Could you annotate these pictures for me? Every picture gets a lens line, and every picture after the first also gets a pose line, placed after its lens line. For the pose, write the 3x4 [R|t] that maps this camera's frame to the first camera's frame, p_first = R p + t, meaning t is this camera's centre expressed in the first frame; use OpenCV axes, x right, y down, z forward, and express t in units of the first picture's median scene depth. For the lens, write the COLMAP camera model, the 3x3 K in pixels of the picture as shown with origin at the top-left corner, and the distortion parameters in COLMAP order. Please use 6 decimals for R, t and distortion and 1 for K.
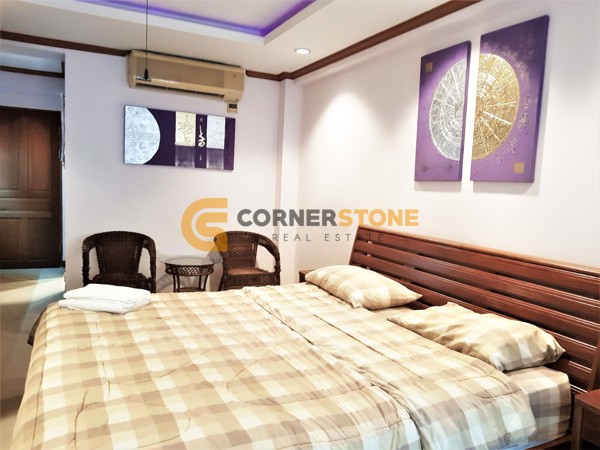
lens RADIAL K [[471.3, 0, 306.1], [0, 471.3, 225.3], [0, 0, 1]] dist [0.082084, -0.120049]
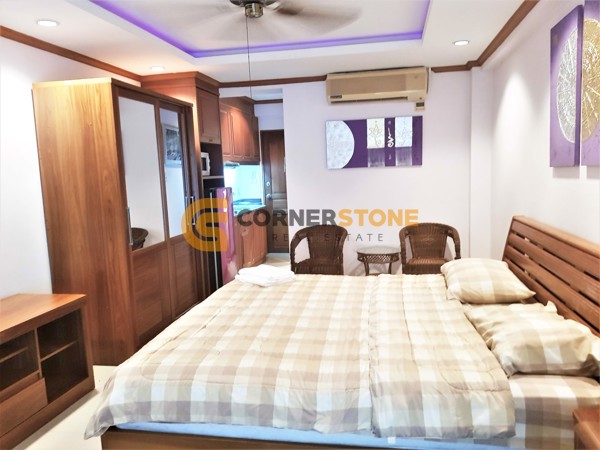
lens RADIAL K [[471.3, 0, 306.1], [0, 471.3, 225.3], [0, 0, 1]] dist [0.082084, -0.120049]
pose [[0.801249, -0.008114, -0.598276, 0.298051], [0.022419, 0.999613, 0.016467, -0.006451], [0.597910, -0.026607, 0.801121, -0.005901]]
